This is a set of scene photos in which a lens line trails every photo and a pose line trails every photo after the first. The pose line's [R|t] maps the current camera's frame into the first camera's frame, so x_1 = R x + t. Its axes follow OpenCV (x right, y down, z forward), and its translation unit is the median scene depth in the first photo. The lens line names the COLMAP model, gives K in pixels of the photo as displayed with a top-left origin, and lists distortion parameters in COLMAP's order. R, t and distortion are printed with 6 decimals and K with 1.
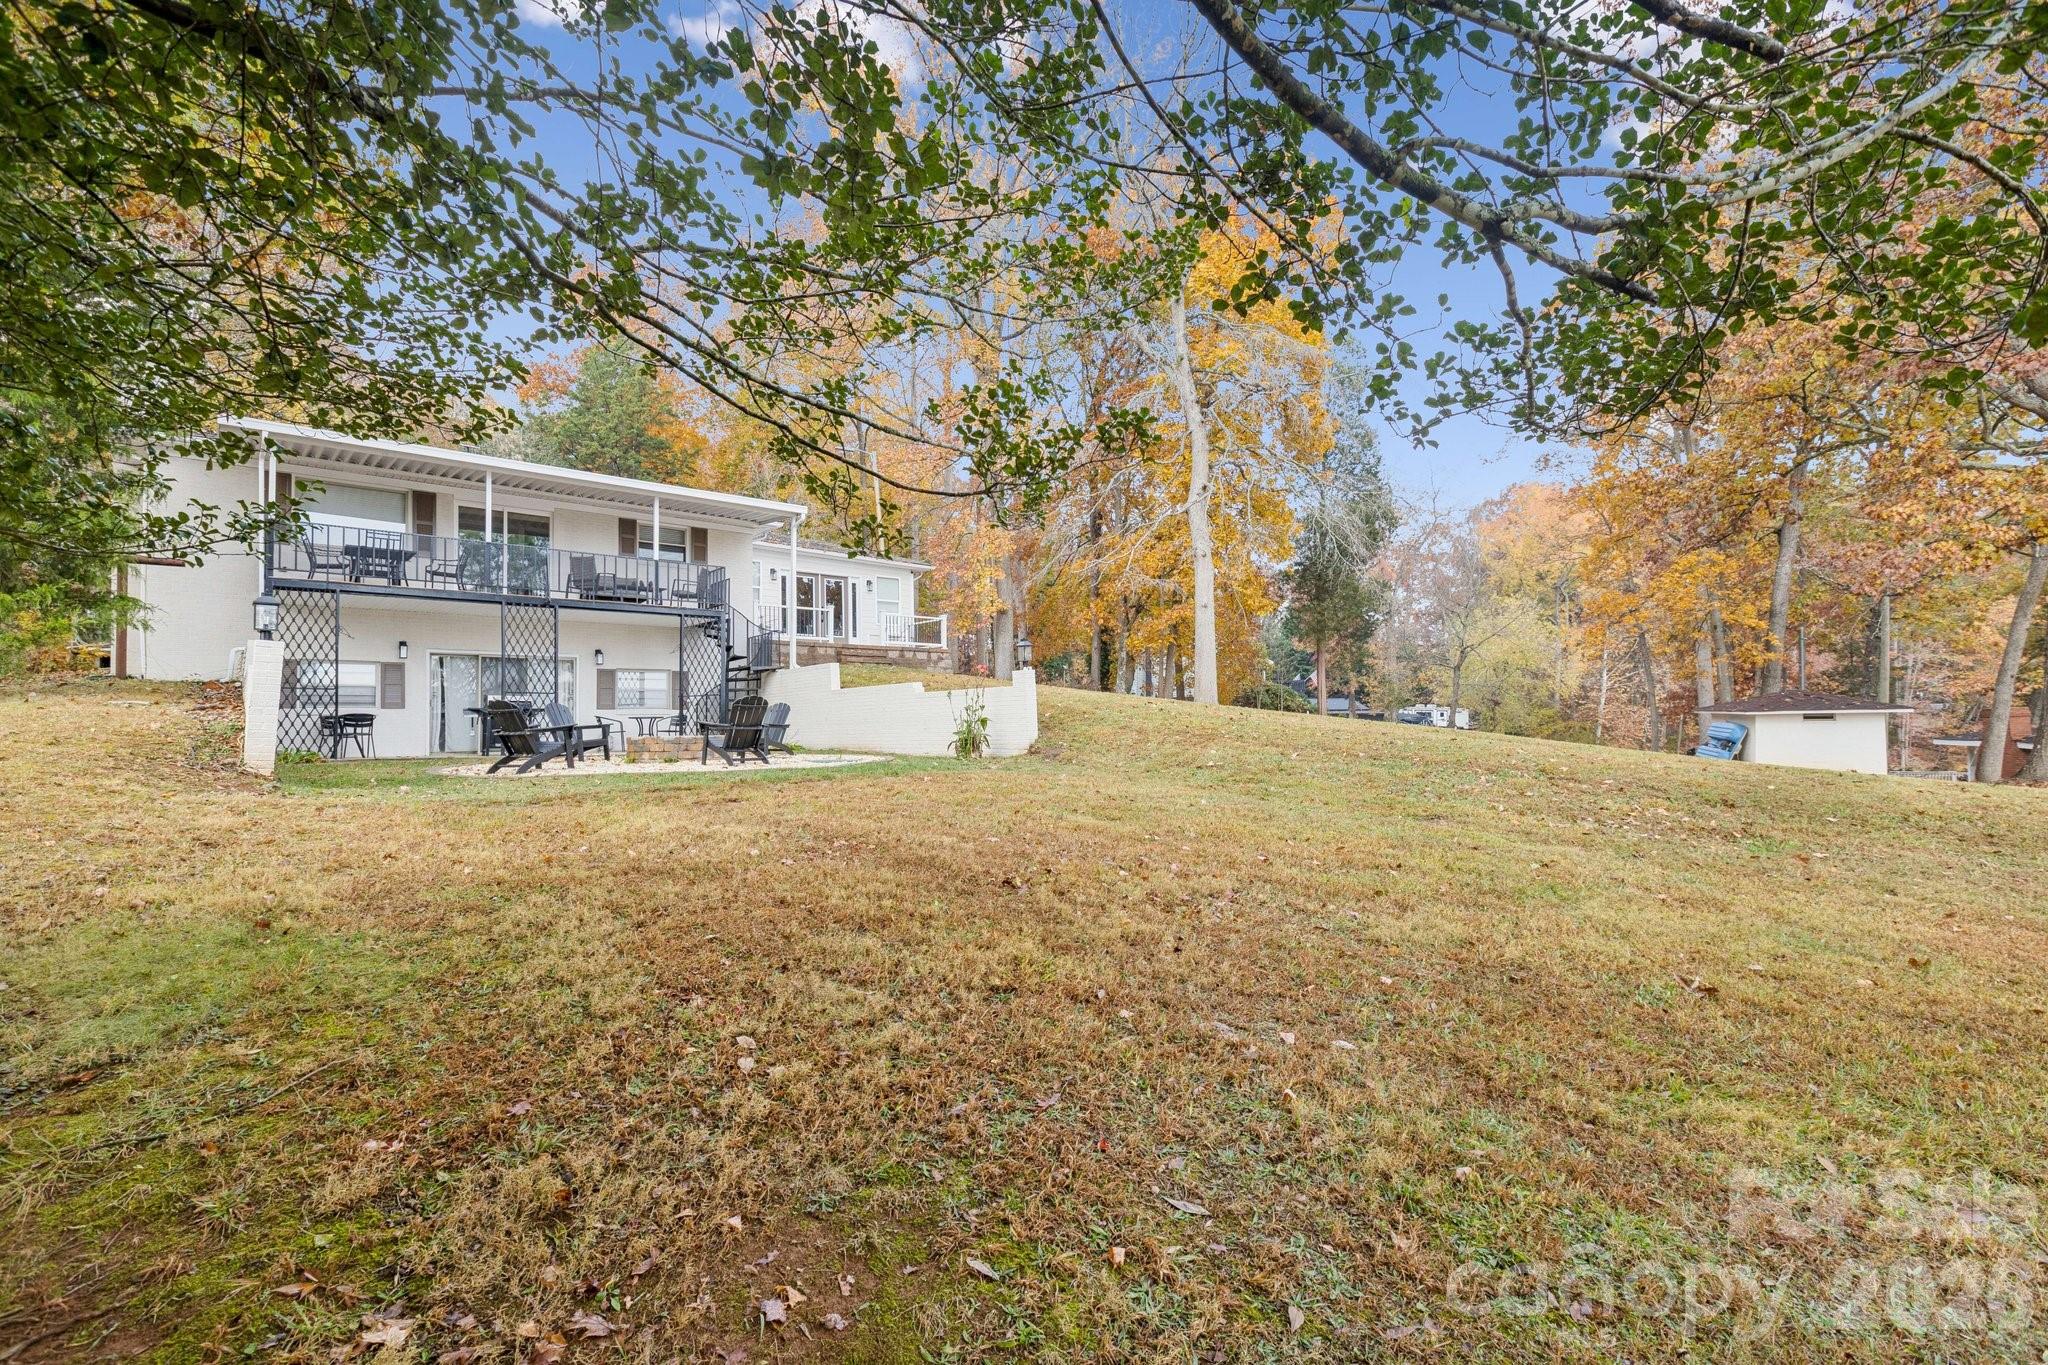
lens RADIAL K [[921.0, 0, 1027.3], [0, 921.0, 677.5], [0, 0, 1]] dist [0.001456, -0.000035]
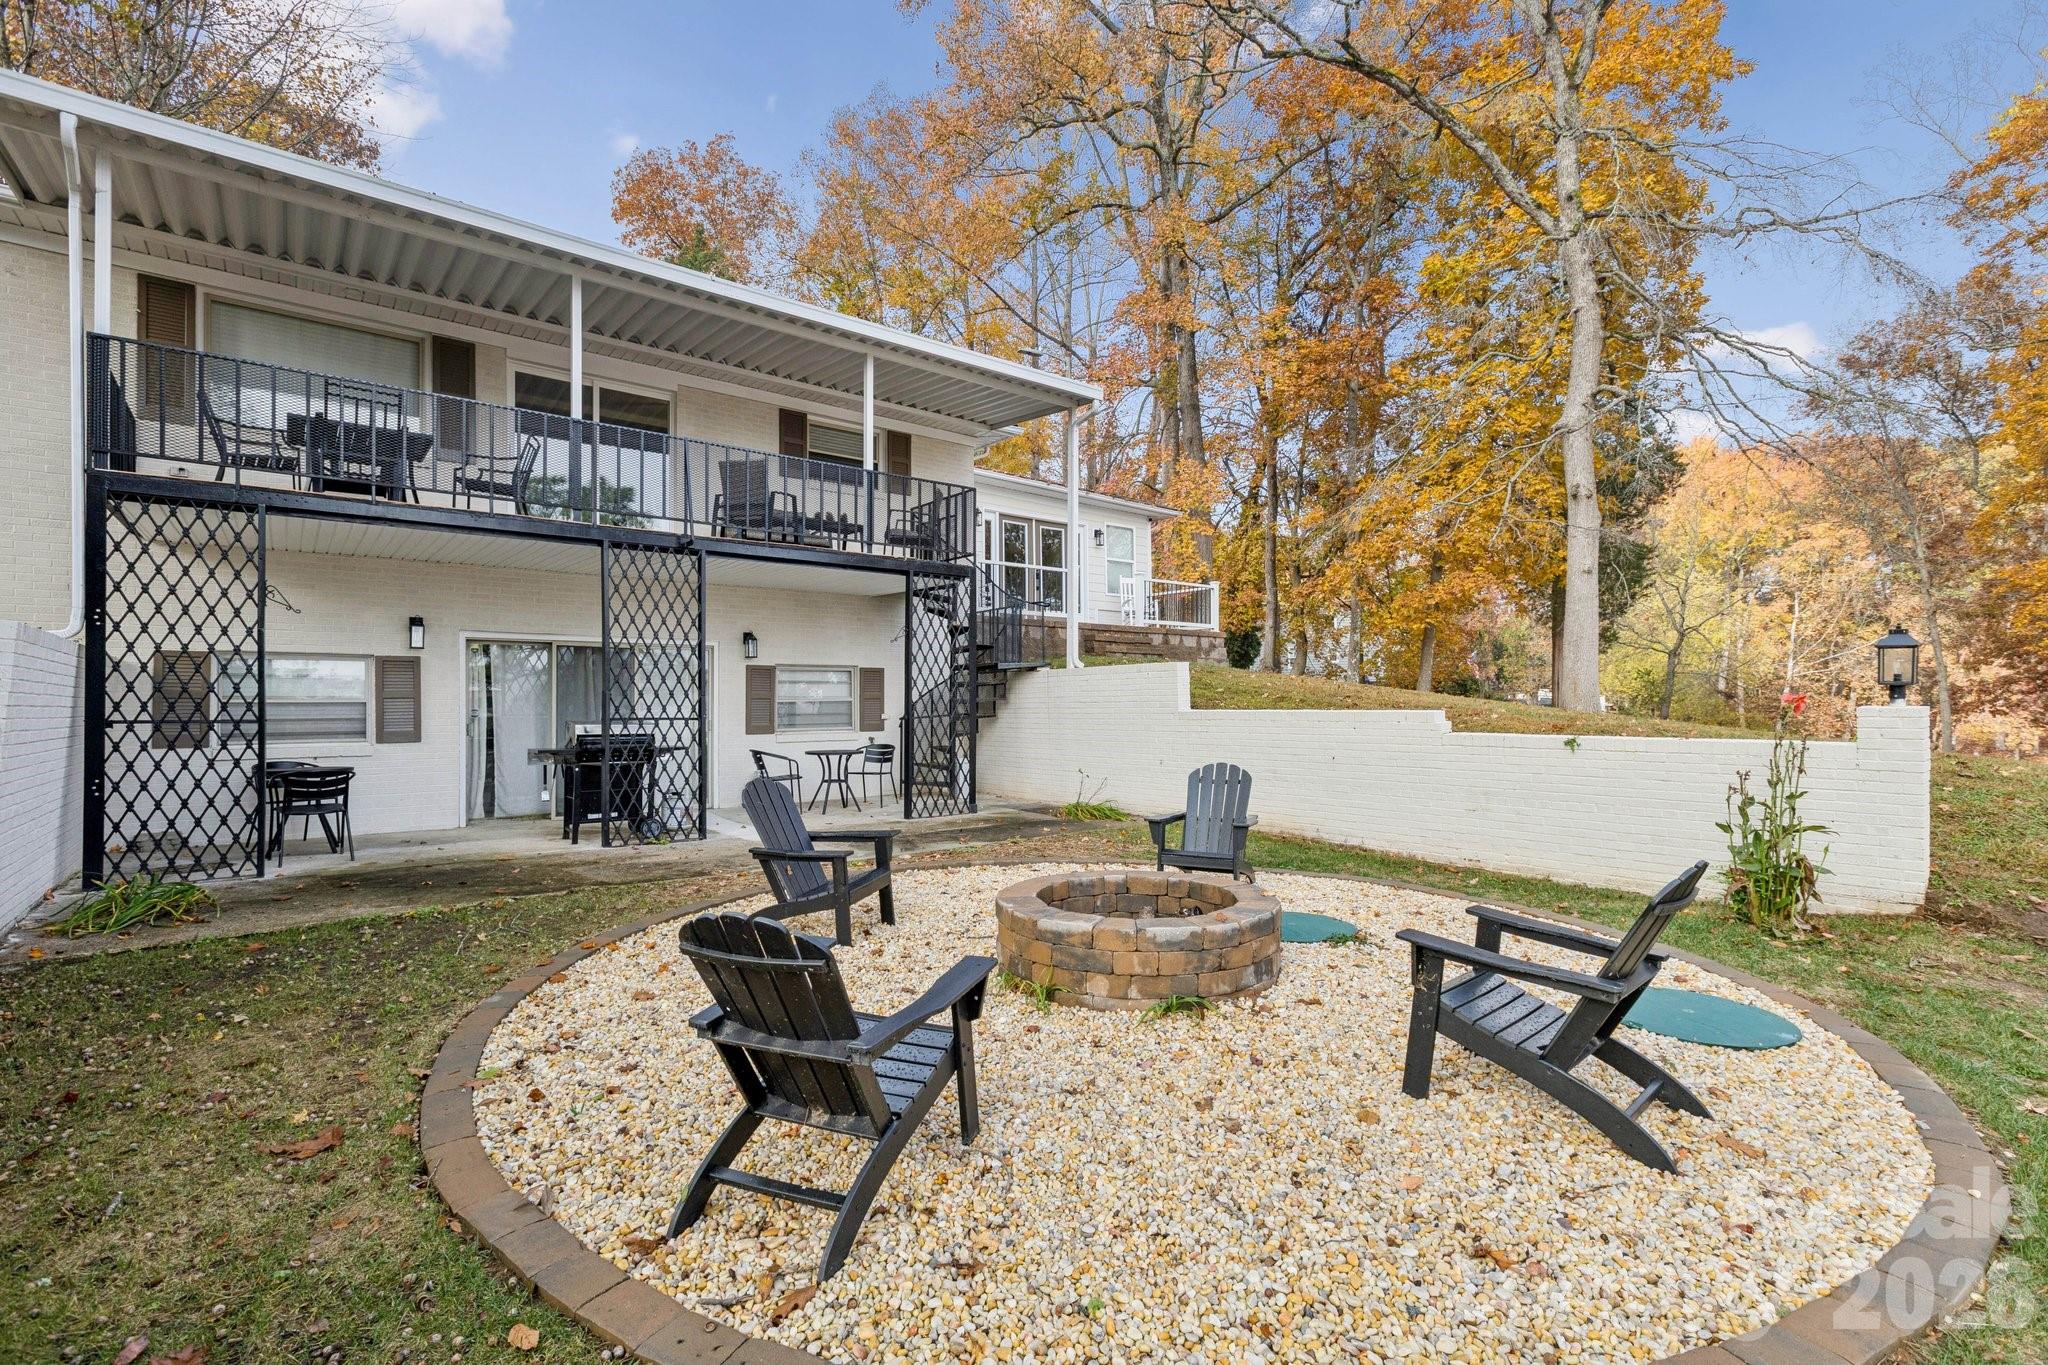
lens RADIAL K [[921.0, 0, 1027.3], [0, 921.0, 677.5], [0, 0, 1]] dist [0.001456, -0.000035]
pose [[0.999239, 0.010129, -0.037655, -0.297749], [-0.009063, 0.999557, 0.028360, -0.022318], [0.037926, -0.027997, 0.998888, 0.471156]]
